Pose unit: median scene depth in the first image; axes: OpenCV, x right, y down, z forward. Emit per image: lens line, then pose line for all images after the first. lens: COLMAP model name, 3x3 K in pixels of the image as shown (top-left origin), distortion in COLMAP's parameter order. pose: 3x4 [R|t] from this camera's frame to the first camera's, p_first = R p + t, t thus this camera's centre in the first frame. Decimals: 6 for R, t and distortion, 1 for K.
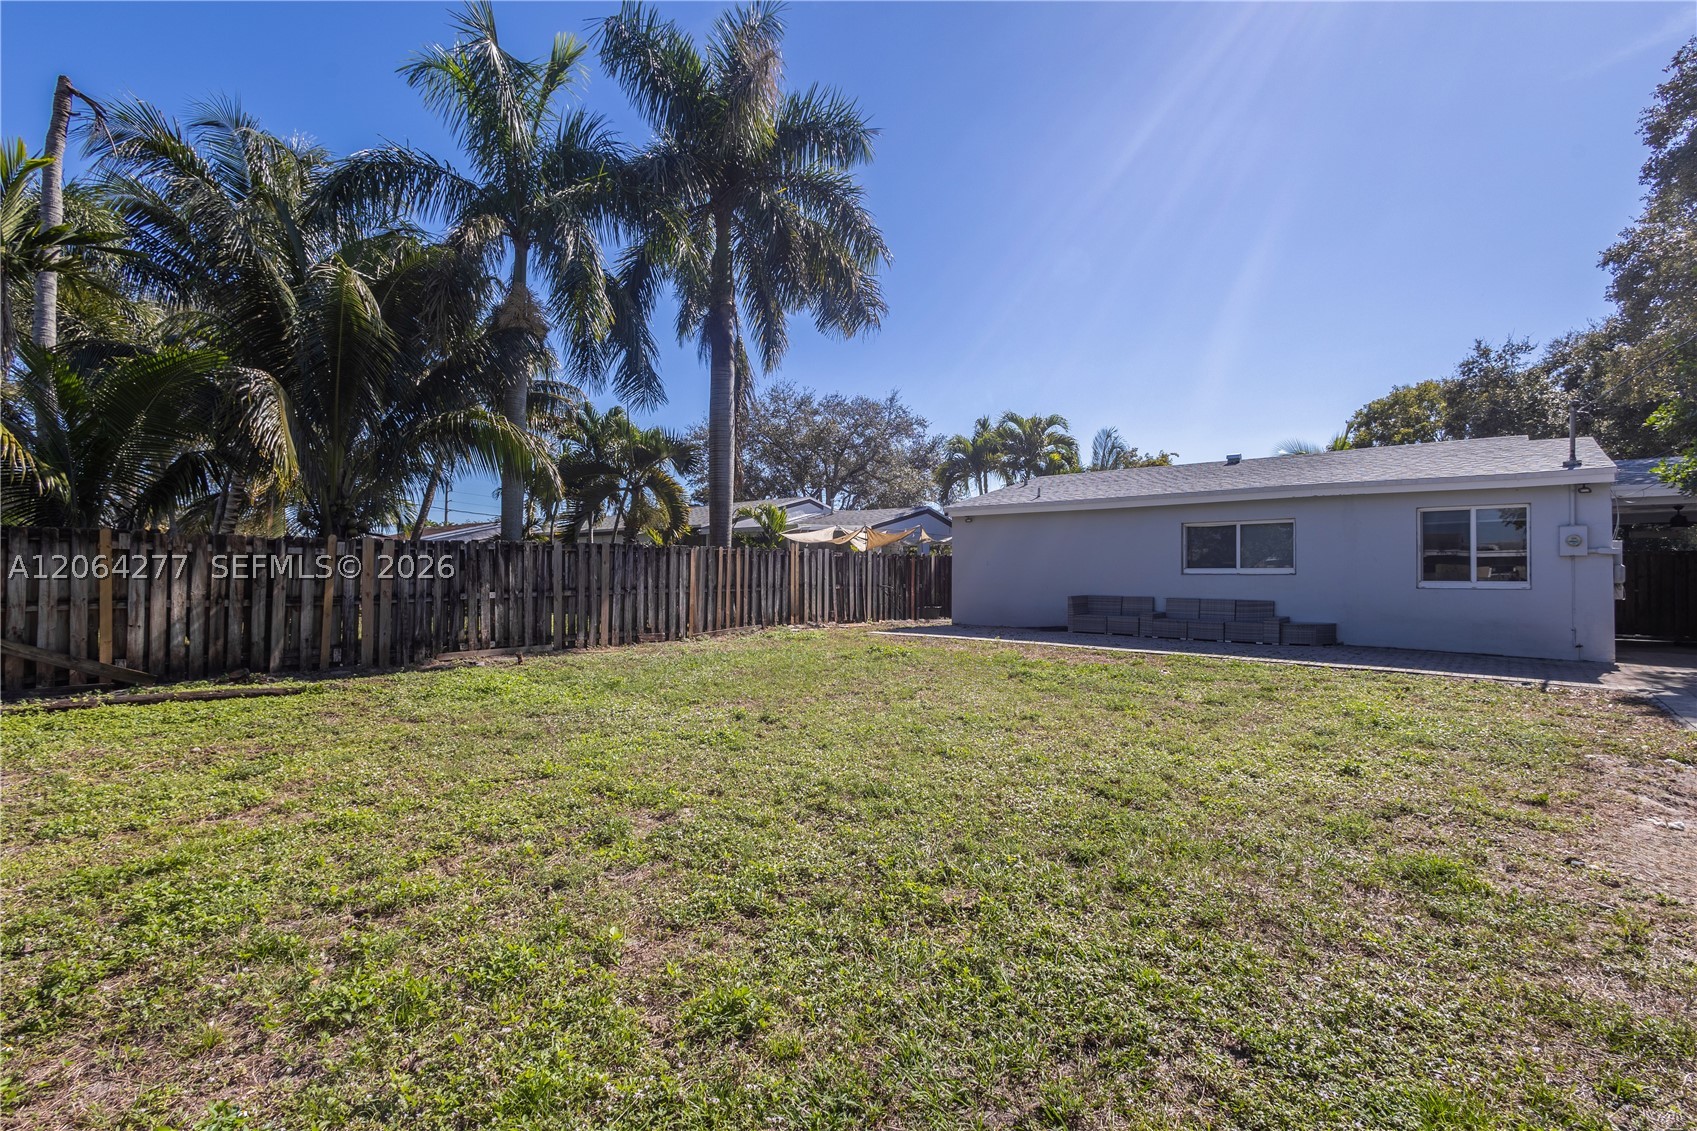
lens RADIAL K [[775.0, 0, 848.5], [0, 775.0, 565.5], [0, 0, 1]] dist [0.002594, -0.001101]
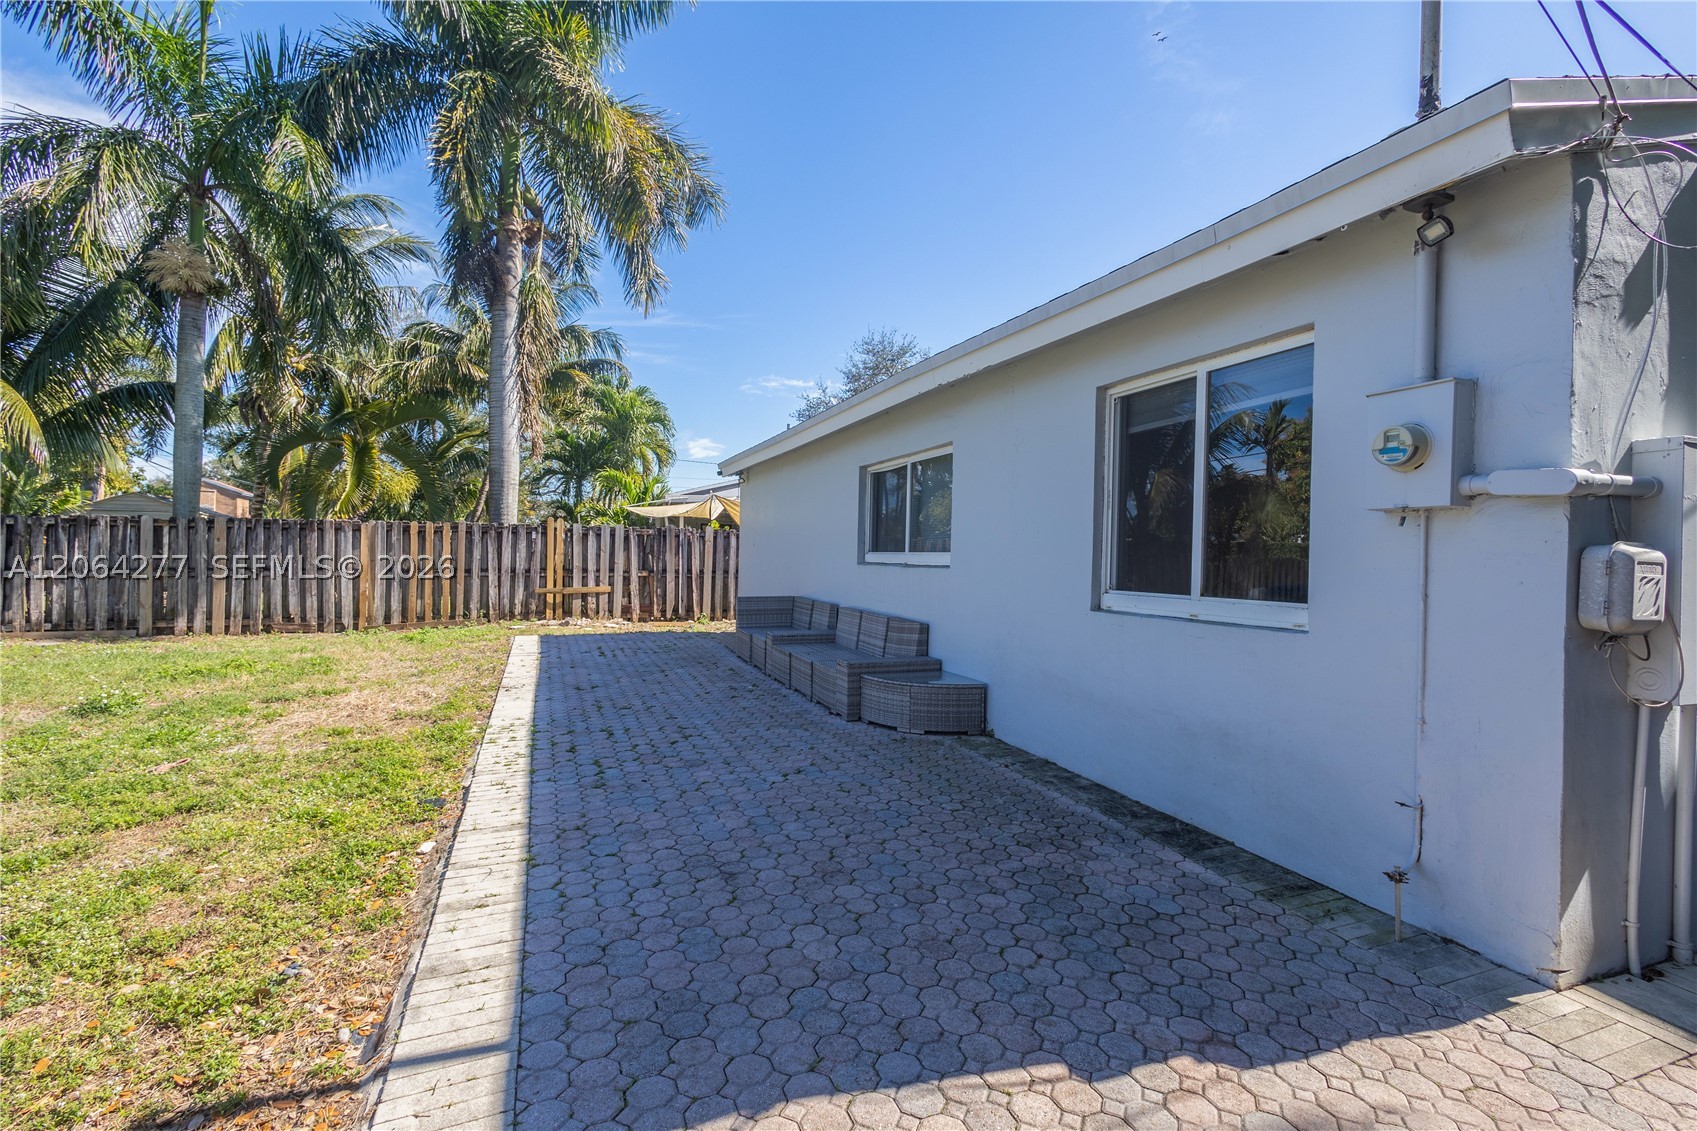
lens RADIAL K [[775.0, 0, 848.5], [0, 775.0, 565.5], [0, 0, 1]] dist [0.002594, -0.001101]
pose [[0.876753, 0.016955, -0.480642, 0.705424], [-0.006966, 0.999721, 0.022557, 0.000878], [0.480890, -0.016429, 0.876627, 0.554880]]
